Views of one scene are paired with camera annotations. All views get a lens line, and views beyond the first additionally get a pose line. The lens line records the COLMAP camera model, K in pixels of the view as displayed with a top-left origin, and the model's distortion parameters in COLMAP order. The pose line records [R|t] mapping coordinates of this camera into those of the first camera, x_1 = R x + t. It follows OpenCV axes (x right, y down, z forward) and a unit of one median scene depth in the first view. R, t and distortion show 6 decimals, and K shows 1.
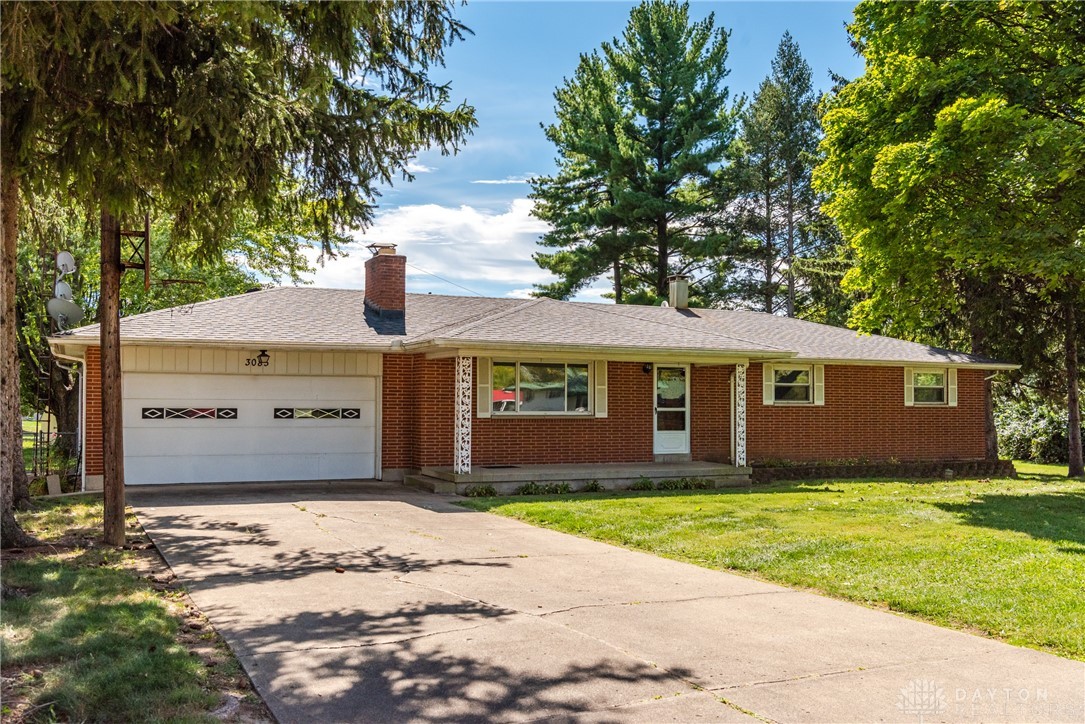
lens RADIAL K [[1009.8, 0, 542.5], [0, 1009.8, 362.0], [0, 0, 1]] dist [0.001433, -0.005549]
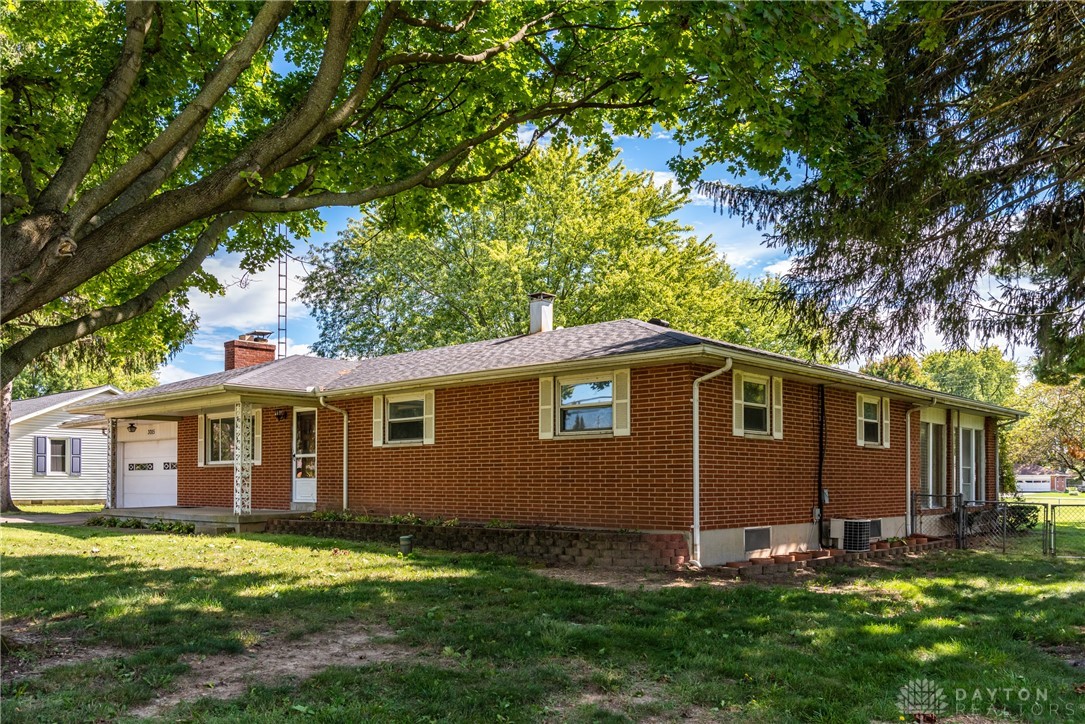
lens RADIAL K [[906.0, 0, 560.5], [0, 906.0, 449.4], [0, 0, 1]] dist [-0.006646, -0.008041]
pose [[0.380519, -0.038900, -0.923954, 0.999527], [0.044643, 0.998723, -0.023663, 0.071902], [0.923695, -0.032244, 0.381770, 0.900013]]
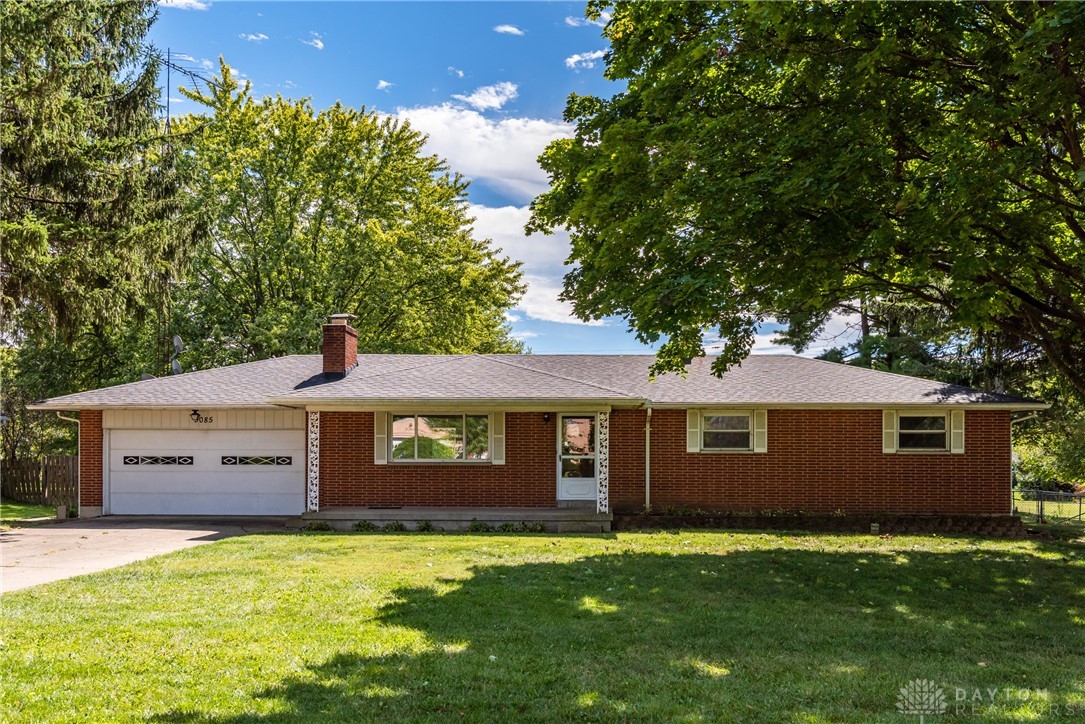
lens RADIAL K [[1011.2, 0, 556.8], [0, 1011.2, 450.5], [0, 0, 1]] dist [0.010149, -0.004821]
pose [[0.886265, -0.005046, -0.463150, 0.585602], [0.021954, 0.999274, 0.031123, 0.007928], [0.462657, -0.037751, 0.885733, 0.081045]]
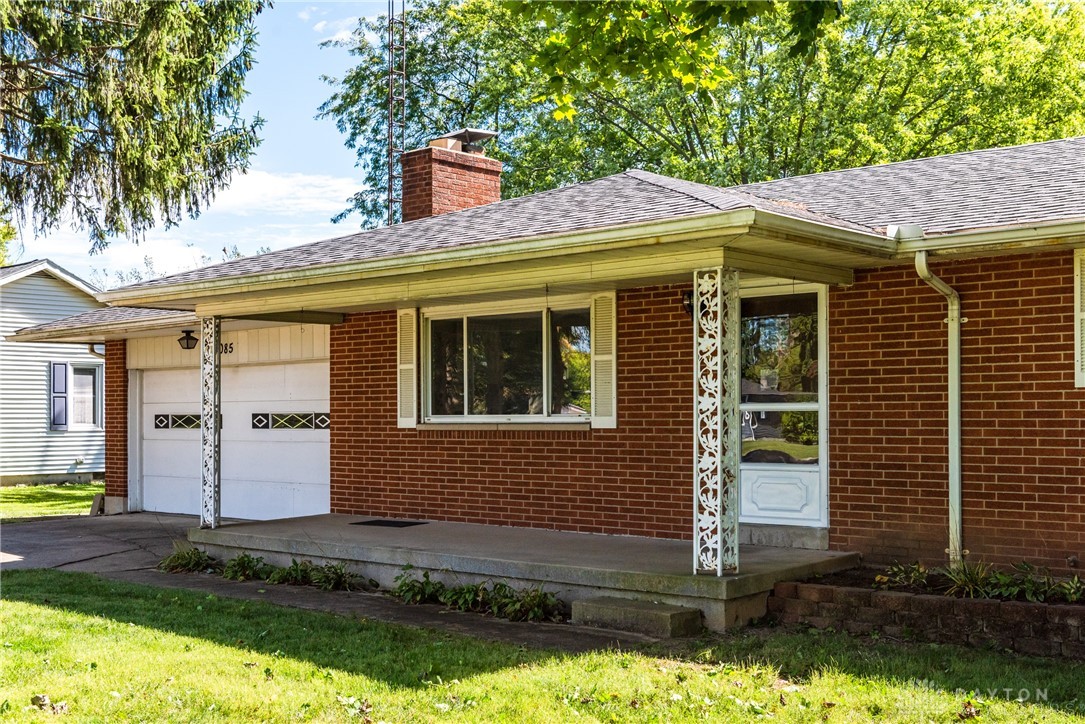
lens RADIAL K [[1280.6, 0, 544.2], [0, 1280.6, 405.5], [0, 0, 1]] dist [0.010377, -0.004413]
pose [[0.385608, -0.014671, -0.922546, 0.533753], [0.047853, 0.998846, 0.004117, 0.040336], [0.921421, -0.045734, 0.385865, 0.739289]]
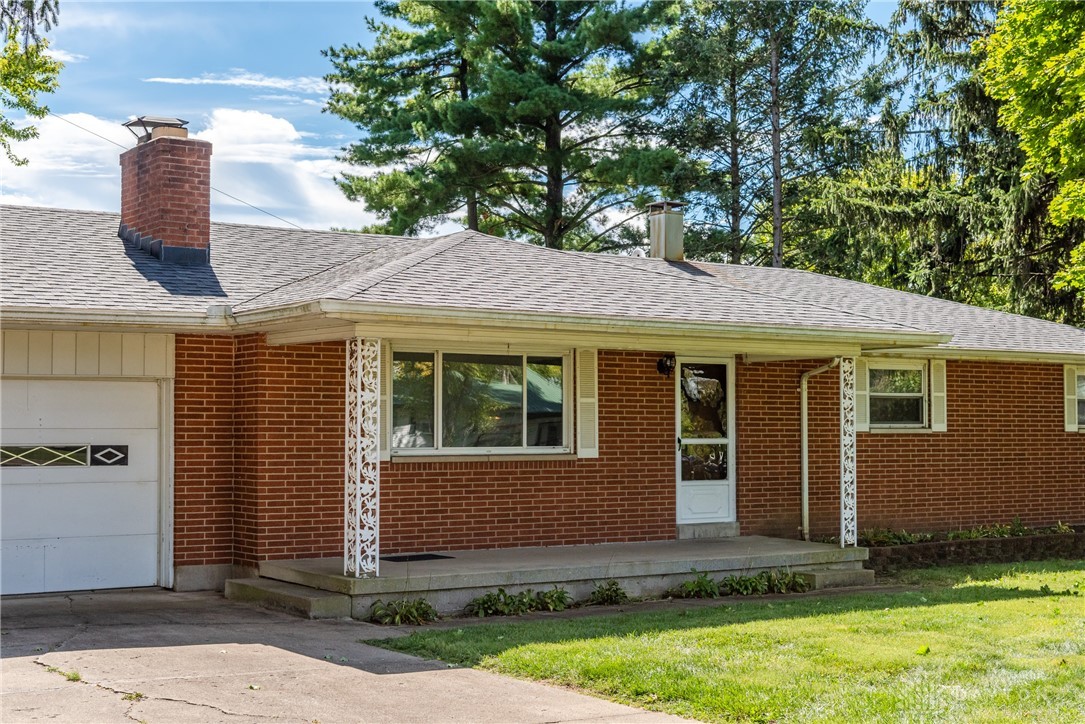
lens RADIAL K [[1556.4, 0, 542.5], [0, 1556.4, 362.0], [0, 0, 1]] dist [0.003938, 0.034306]
pose [[0.985146, 0.001093, 0.171718, -0.101171], [-0.000771, 0.999998, -0.001937, 0.006227], [-0.171720, 0.001776, 0.985144, 0.194805]]
